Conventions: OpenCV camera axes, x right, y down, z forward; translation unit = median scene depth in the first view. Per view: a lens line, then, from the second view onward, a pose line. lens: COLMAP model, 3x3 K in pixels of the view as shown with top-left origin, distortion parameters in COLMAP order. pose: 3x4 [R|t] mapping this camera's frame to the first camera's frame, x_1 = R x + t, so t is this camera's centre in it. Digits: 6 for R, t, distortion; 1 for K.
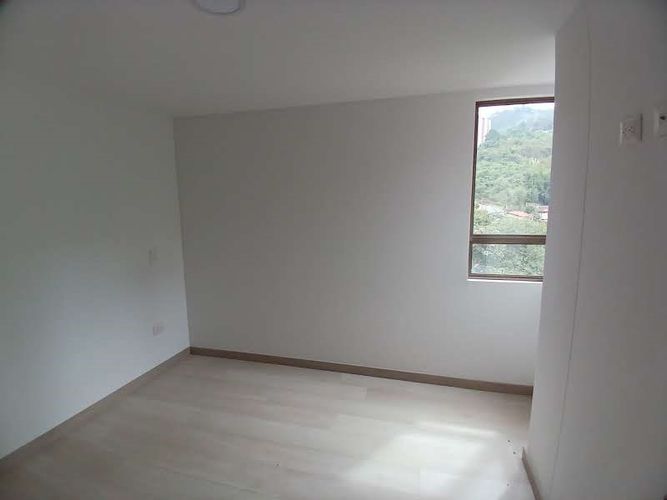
lens RADIAL K [[330.1, 0, 333.5], [0, 330.1, 250.0], [0, 0, 1]] dist [0.041008, -0.067326]
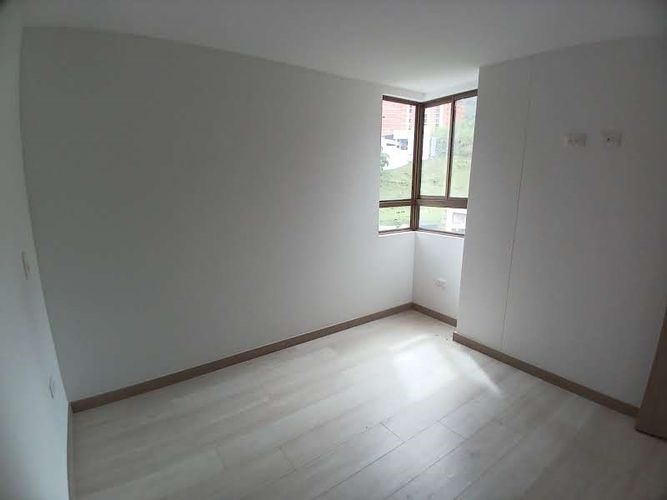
lens RADIAL K [[330.1, 0, 333.5], [0, 330.1, 250.0], [0, 0, 1]] dist [0.041008, -0.067326]
pose [[0.637302, -0.145074, 0.756835, -0.731413], [0.092735, 0.989420, 0.111569, -0.018469], [-0.765014, -0.000918, 0.644013, 0.322094]]
